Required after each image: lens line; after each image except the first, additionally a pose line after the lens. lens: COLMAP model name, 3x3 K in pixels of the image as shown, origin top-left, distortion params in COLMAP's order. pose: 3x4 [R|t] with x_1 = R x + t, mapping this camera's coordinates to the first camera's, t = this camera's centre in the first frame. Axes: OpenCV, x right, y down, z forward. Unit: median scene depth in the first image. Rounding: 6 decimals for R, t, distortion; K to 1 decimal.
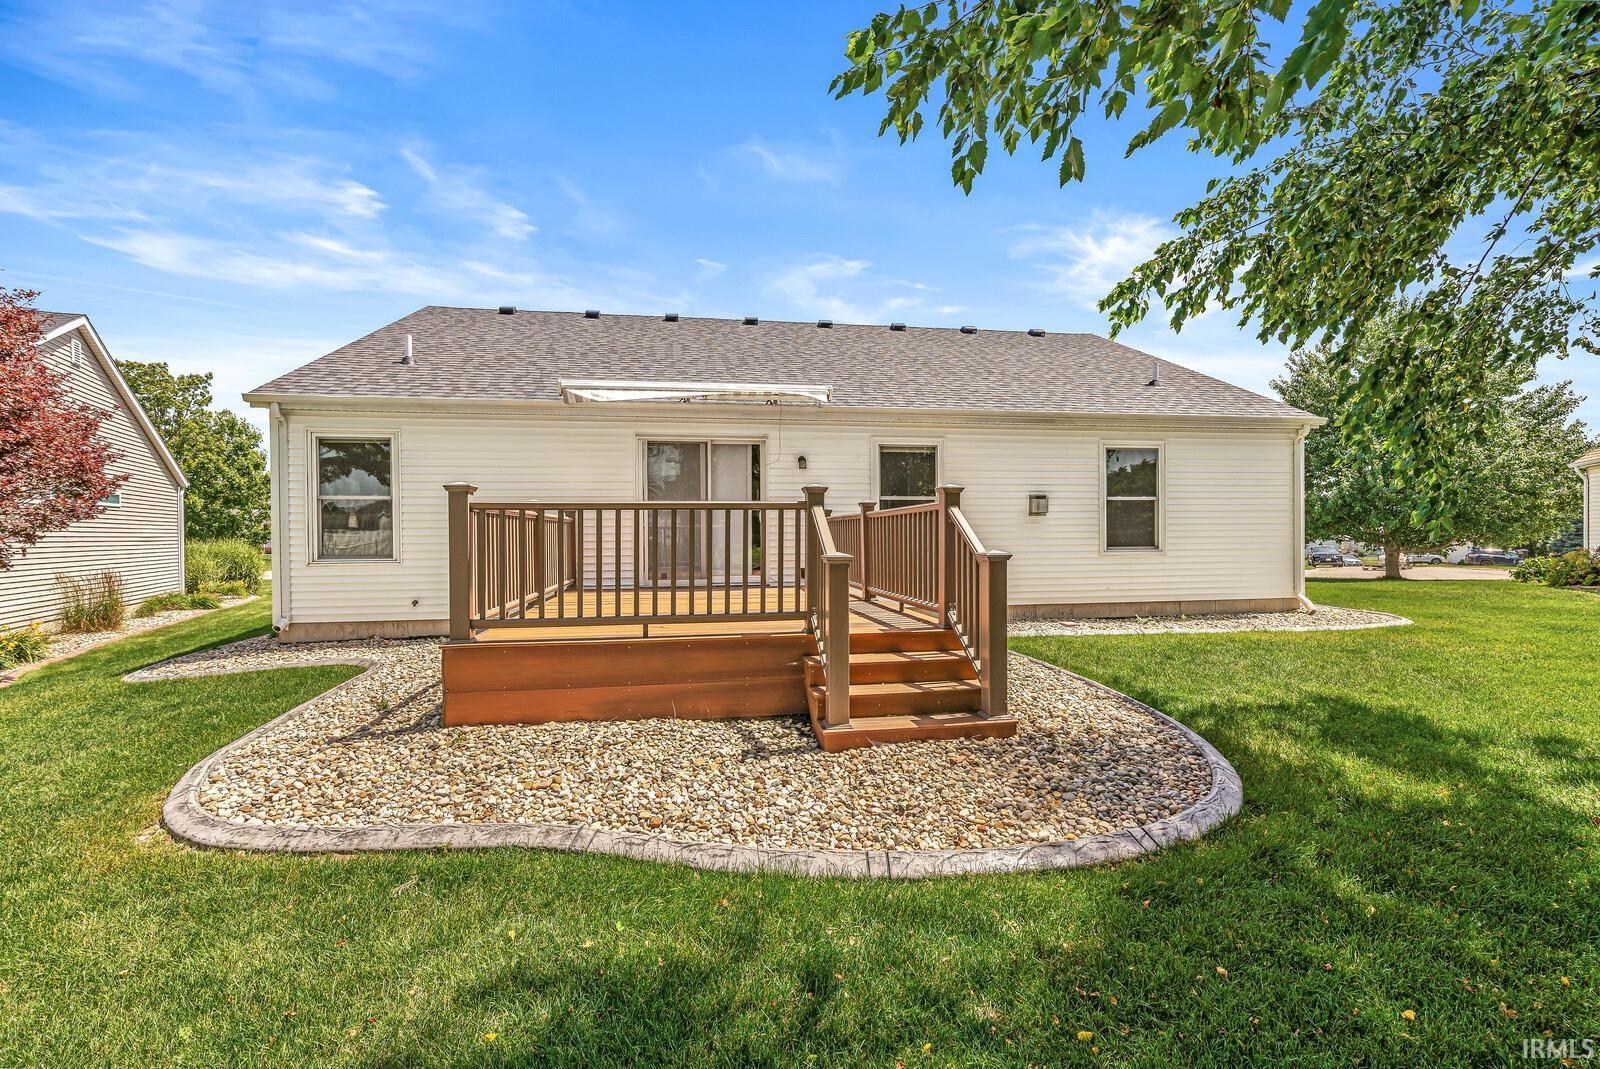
lens RADIAL K [[721.0, 0, 794.4], [0, 721.0, 526.8], [0, 0, 1]] dist [-0.001520, -0.000266]
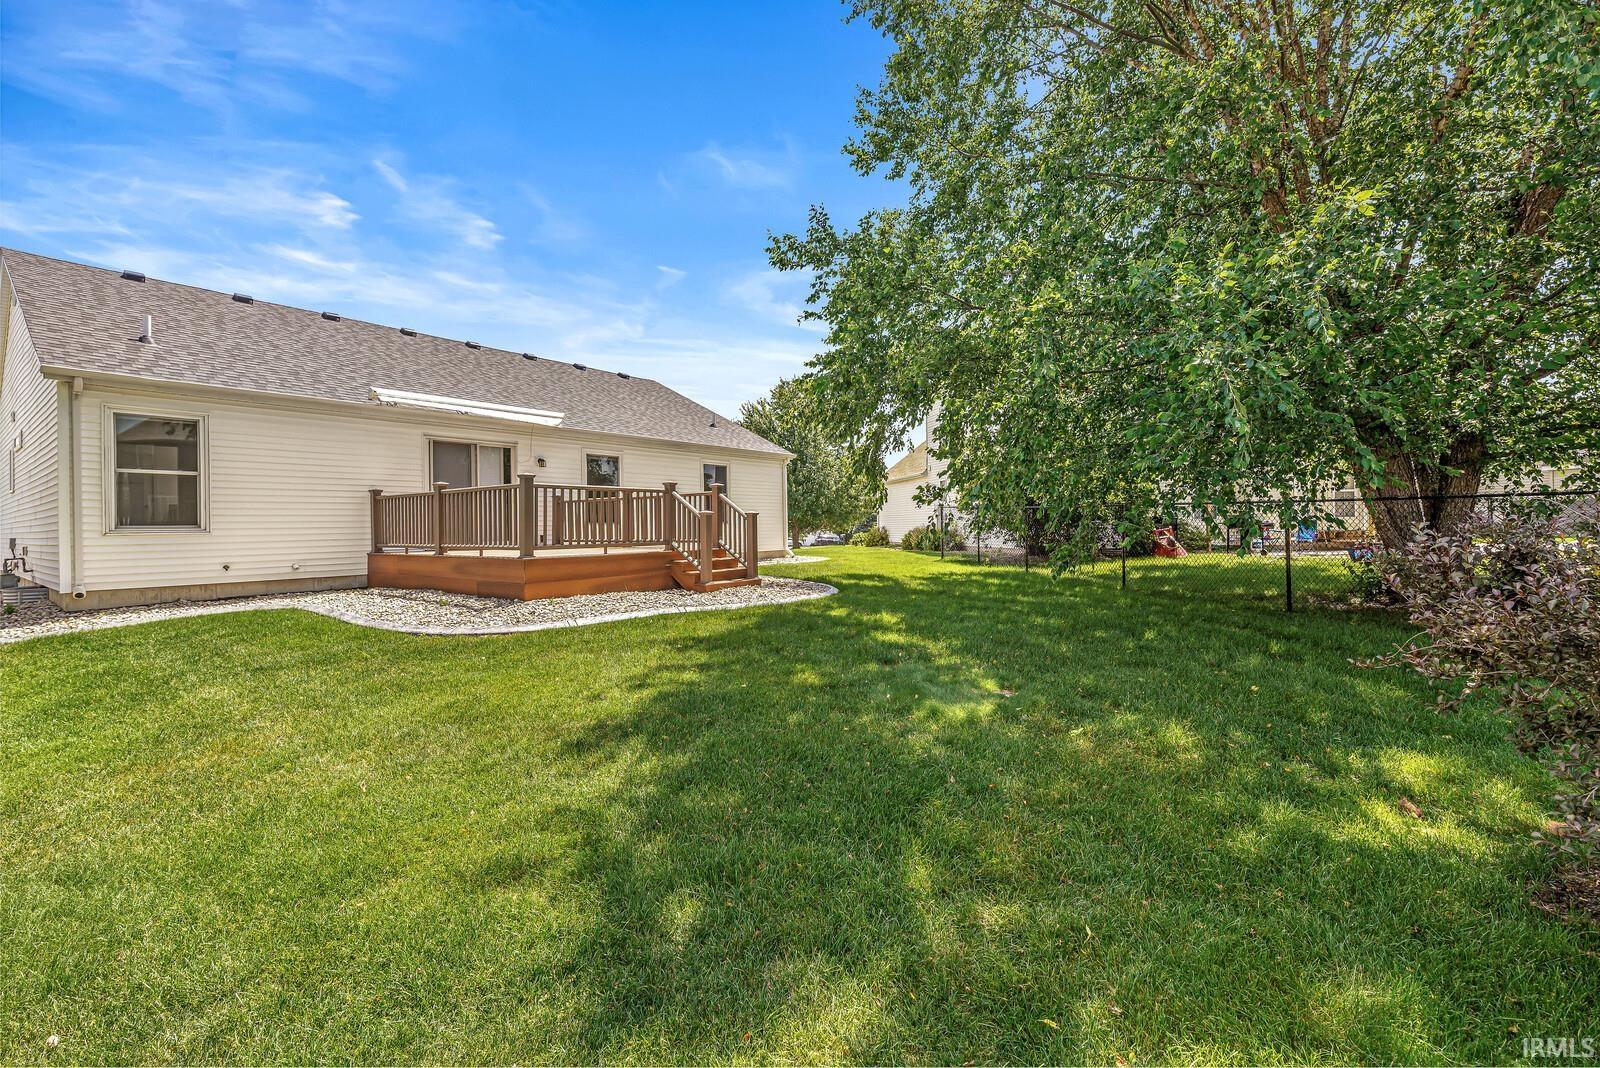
lens RADIAL K [[721.0, 0, 794.4], [0, 721.0, 526.3], [0, 0, 1]] dist [-0.001520, -0.000266]
pose [[0.729317, -0.001836, 0.684173, -0.656957], [0.003812, 0.999992, -0.001380, 0.046190], [-0.684165, 0.003615, 0.729318, -0.440546]]
